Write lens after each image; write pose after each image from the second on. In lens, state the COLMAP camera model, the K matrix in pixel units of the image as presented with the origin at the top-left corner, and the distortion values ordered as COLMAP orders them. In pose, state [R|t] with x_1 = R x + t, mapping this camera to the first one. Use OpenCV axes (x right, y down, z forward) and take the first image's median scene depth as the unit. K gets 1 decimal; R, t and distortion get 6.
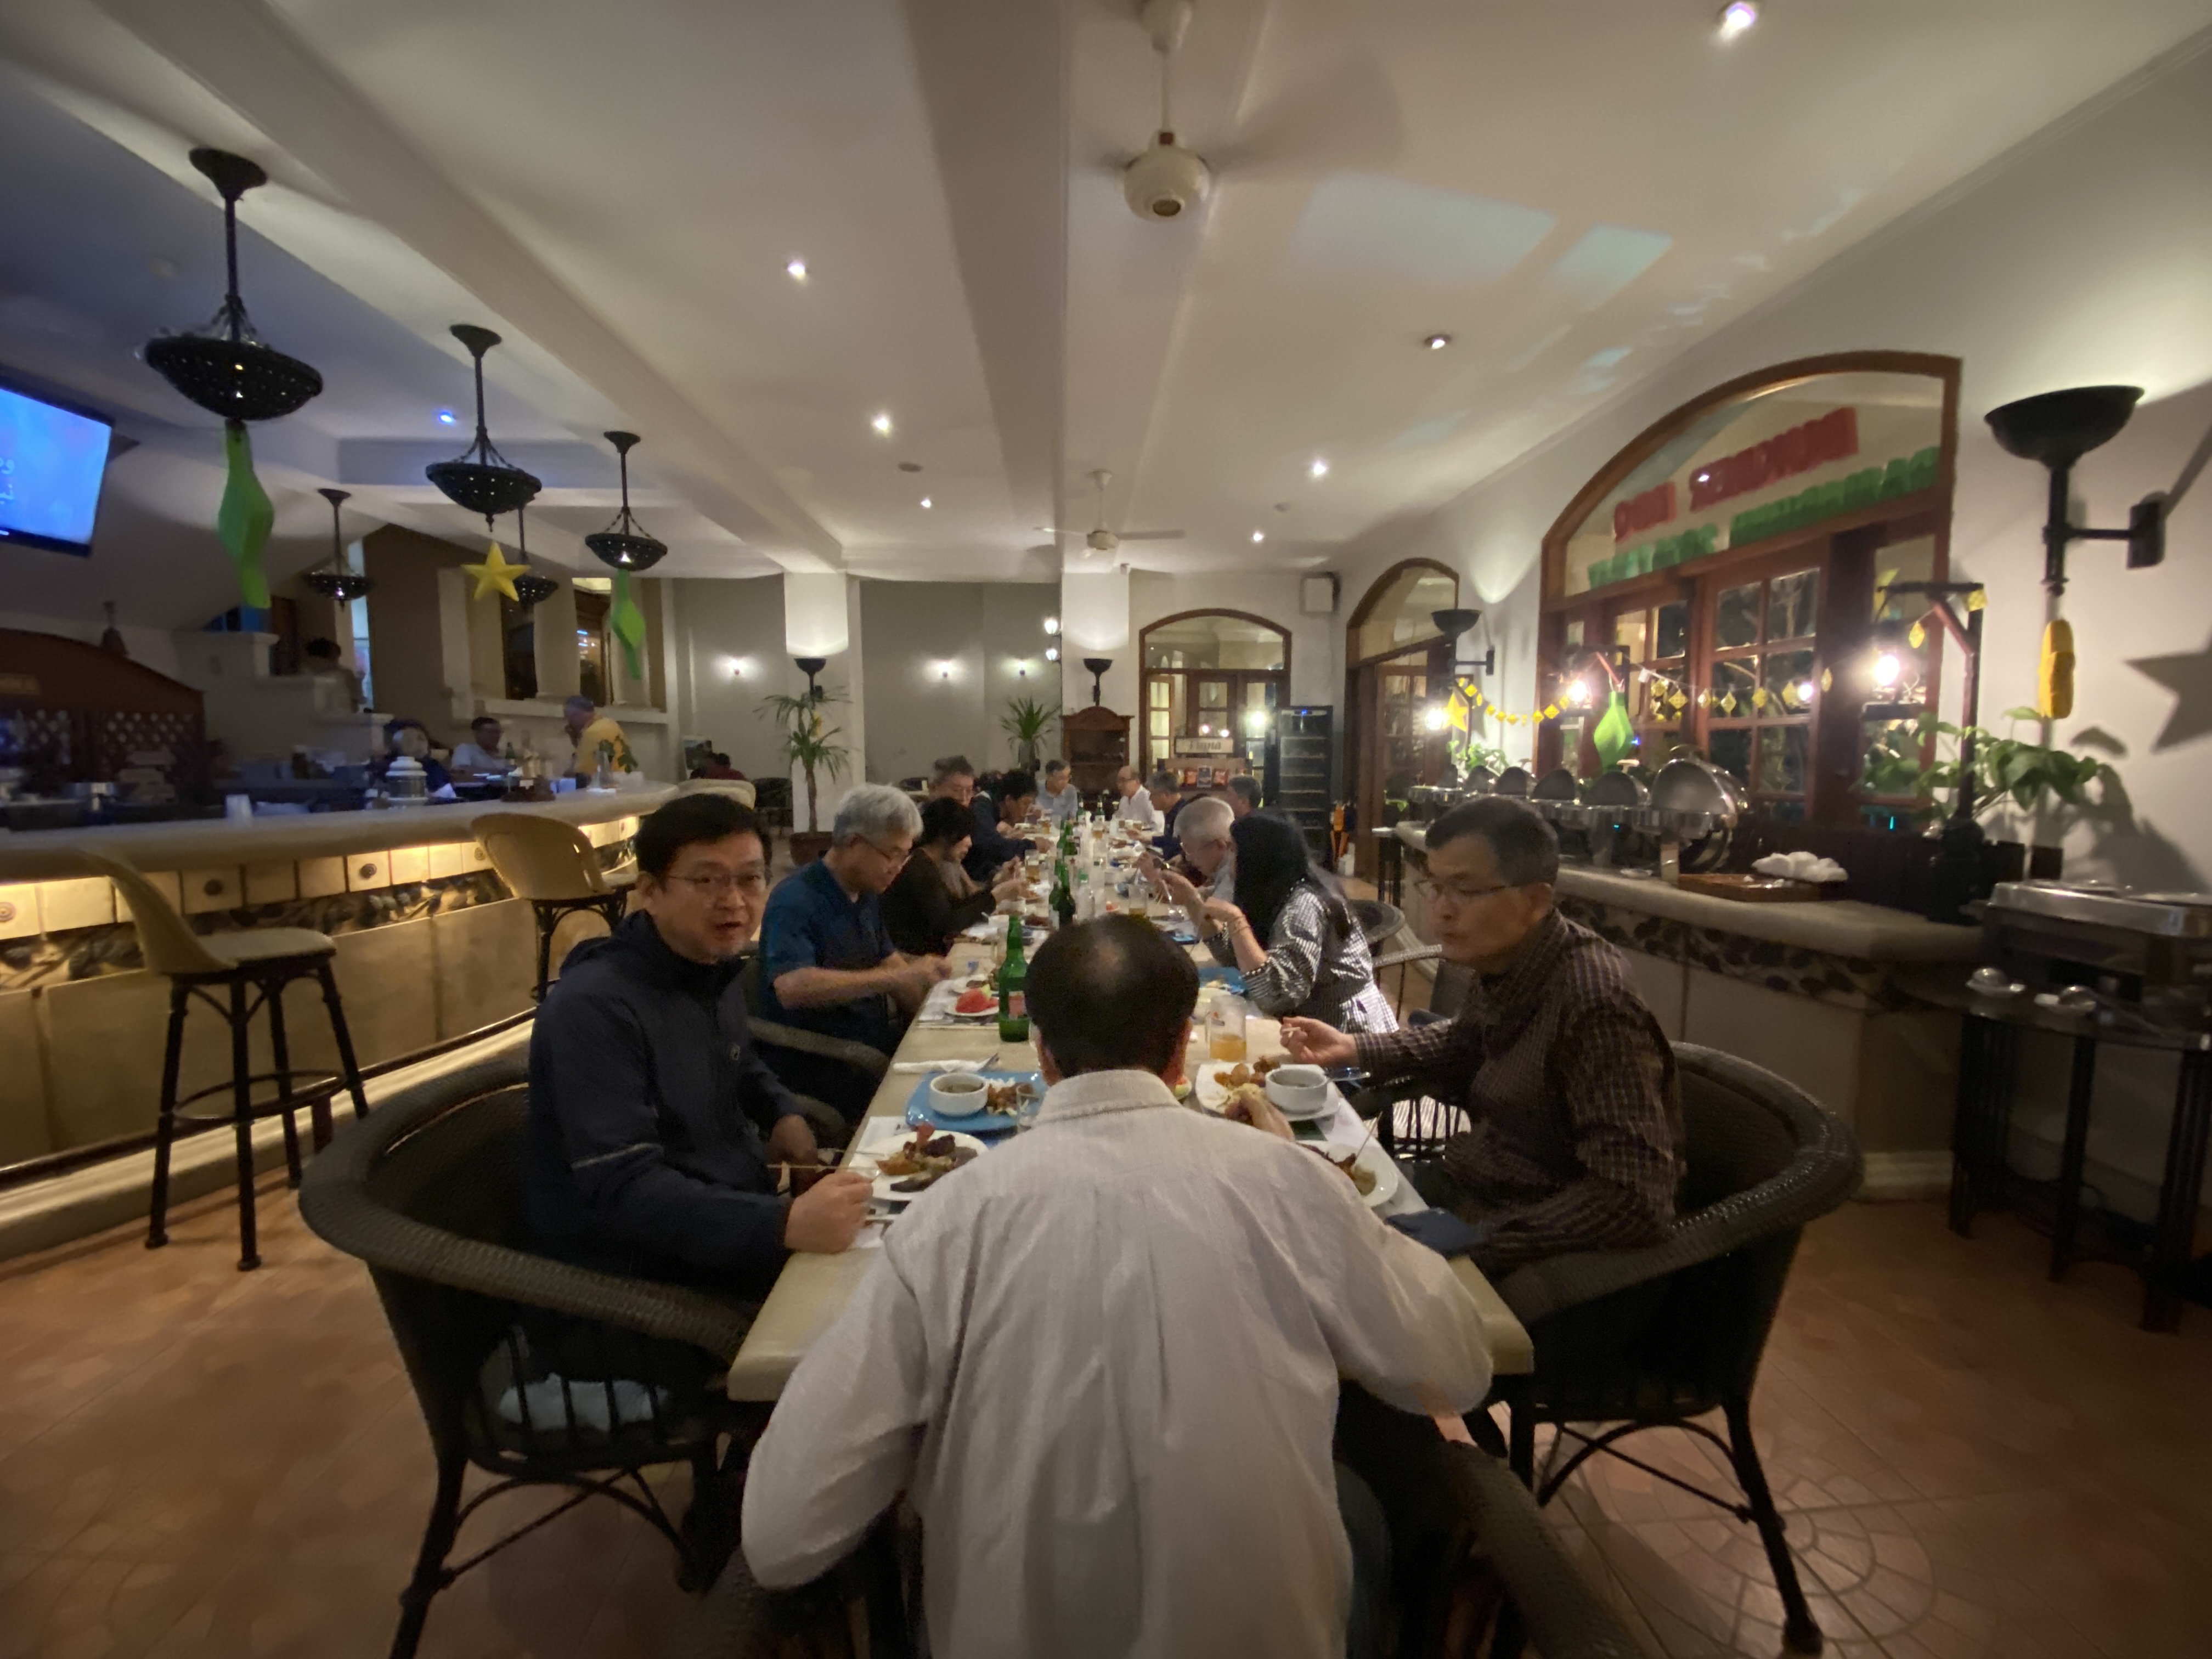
lens RADIAL K [[896.2, 0, 1106.0], [0, 896.2, 825.3], [0, 0, 1]] dist [0.082654, -0.000016]
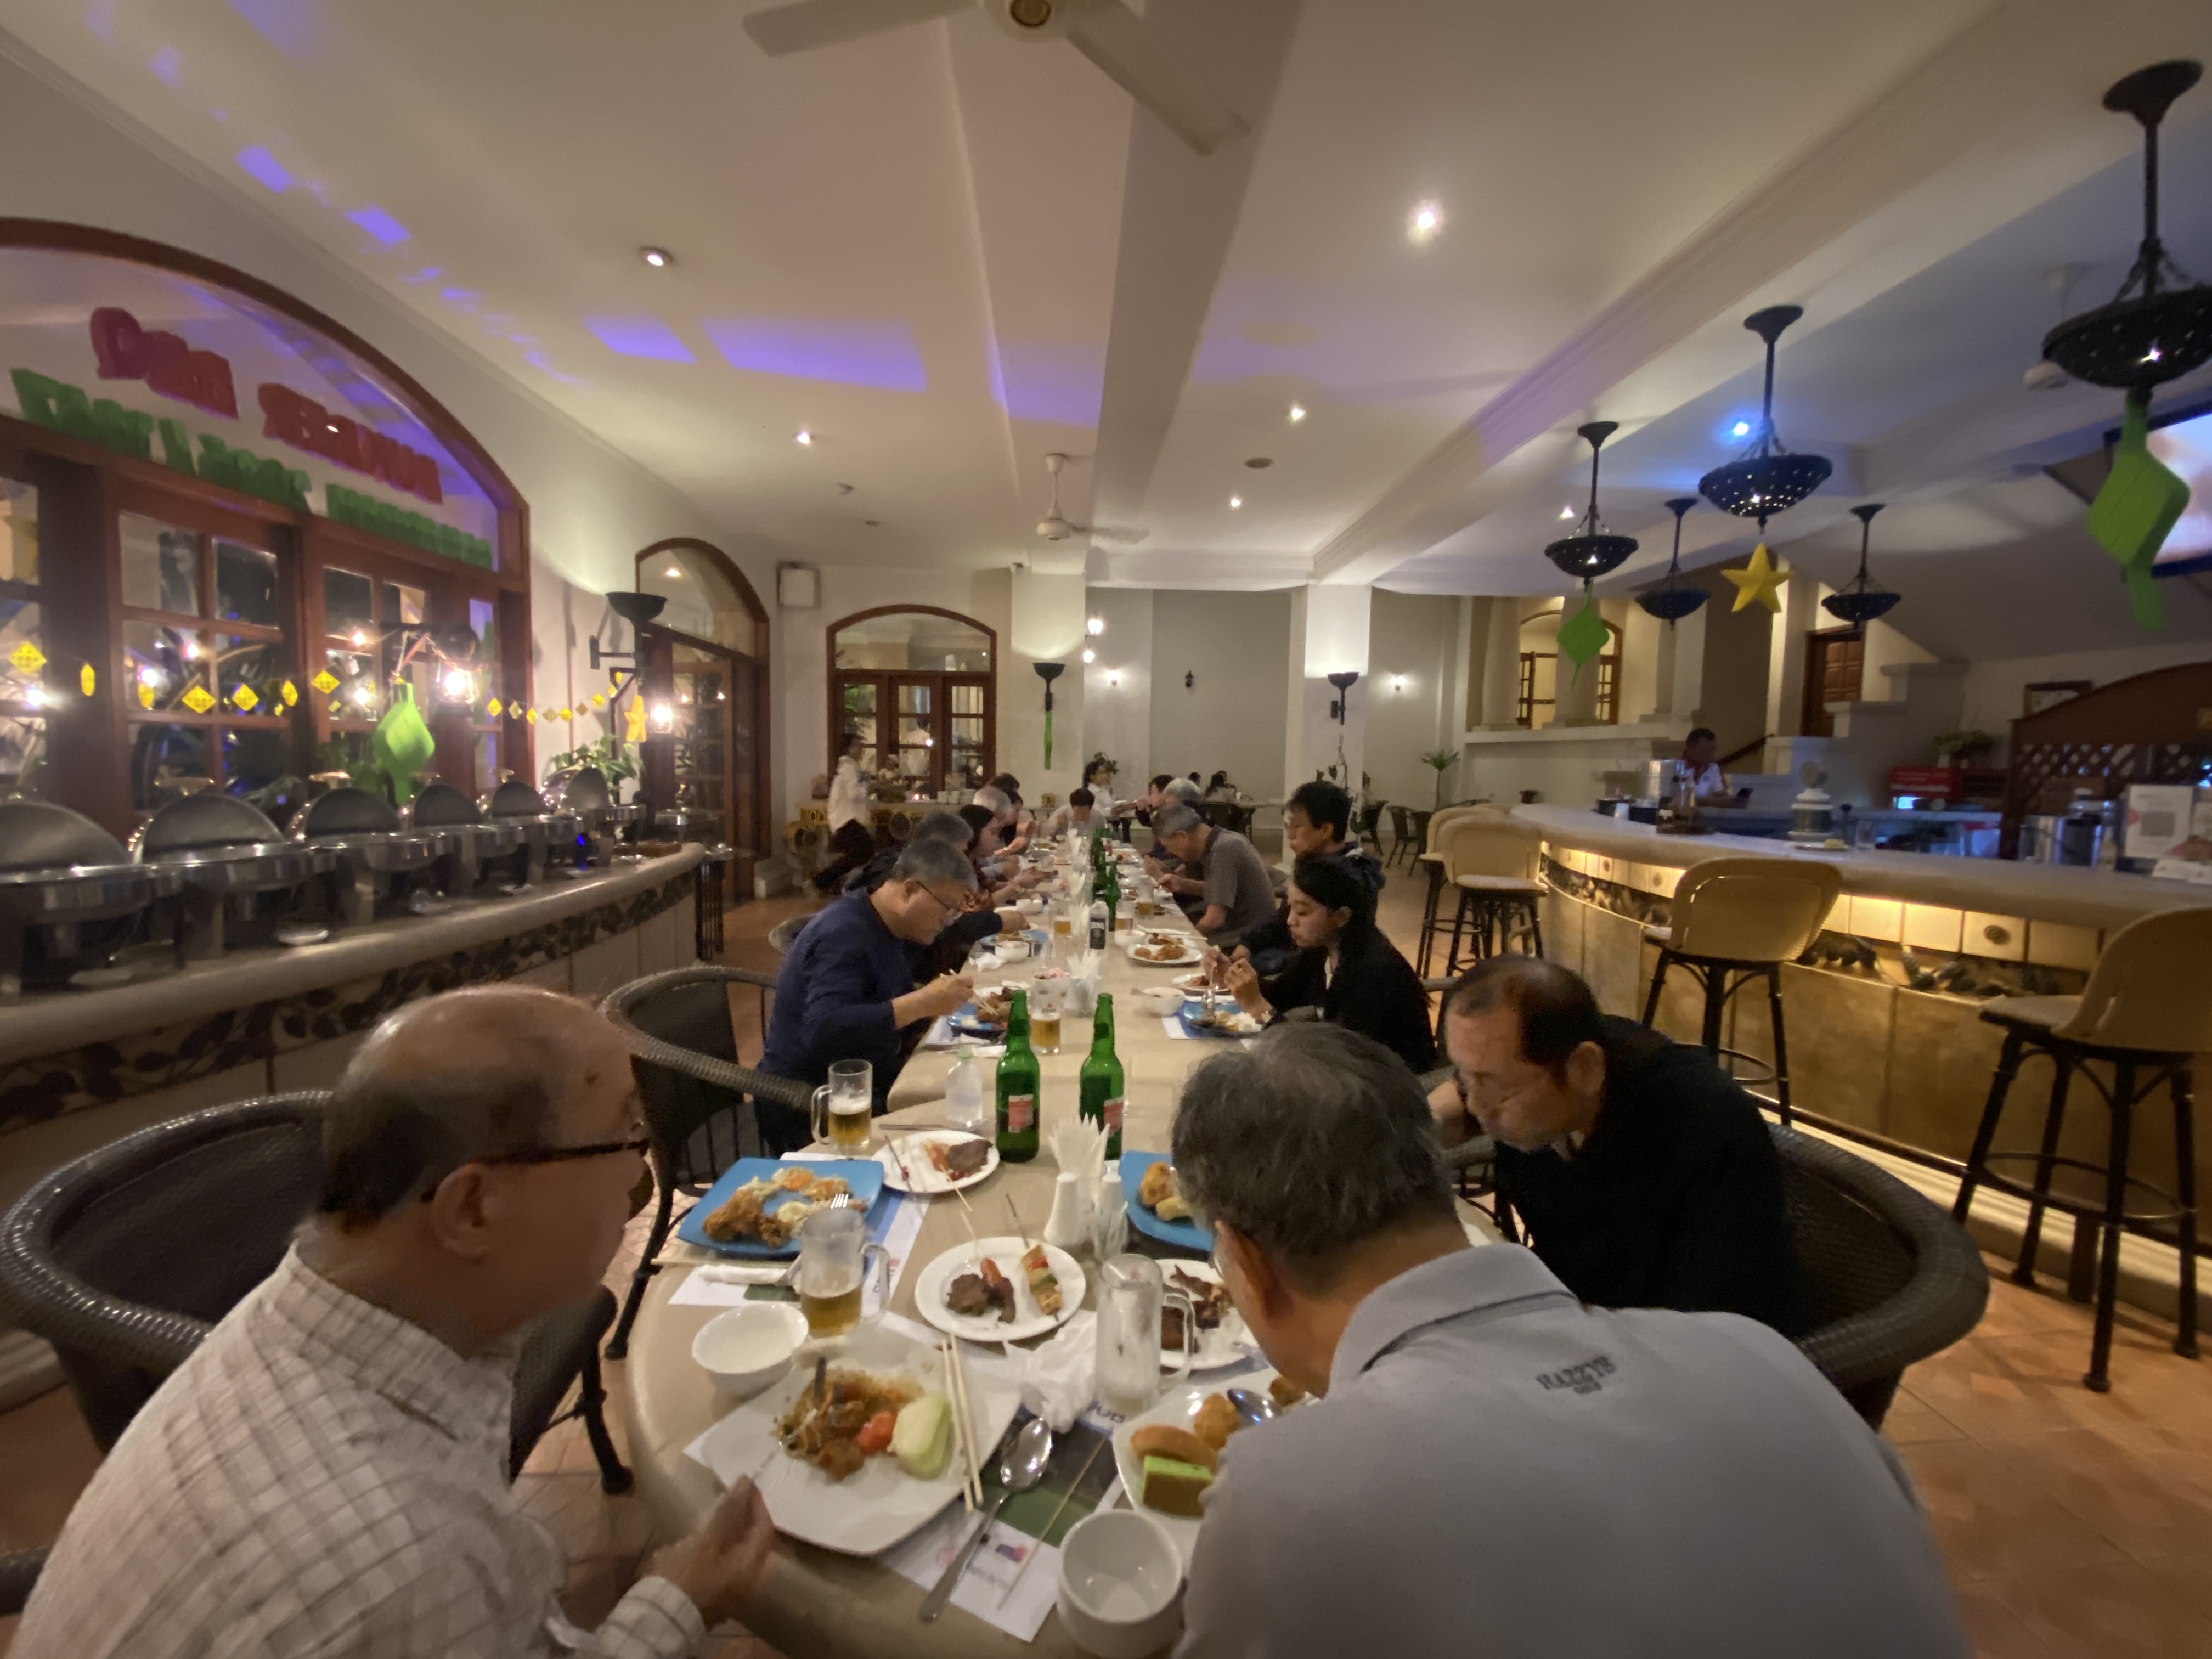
lens RADIAL K [[896.2, 0, 1106.0], [0, 896.2, 825.3], [0, 0, 1]] dist [0.082654, -0.000016]
pose [[-0.999803, -0.017944, -0.008449, -0.018622], [-0.019108, 0.985622, 0.167881, -0.089193], [0.005315, 0.168010, -0.985771, 0.950459]]
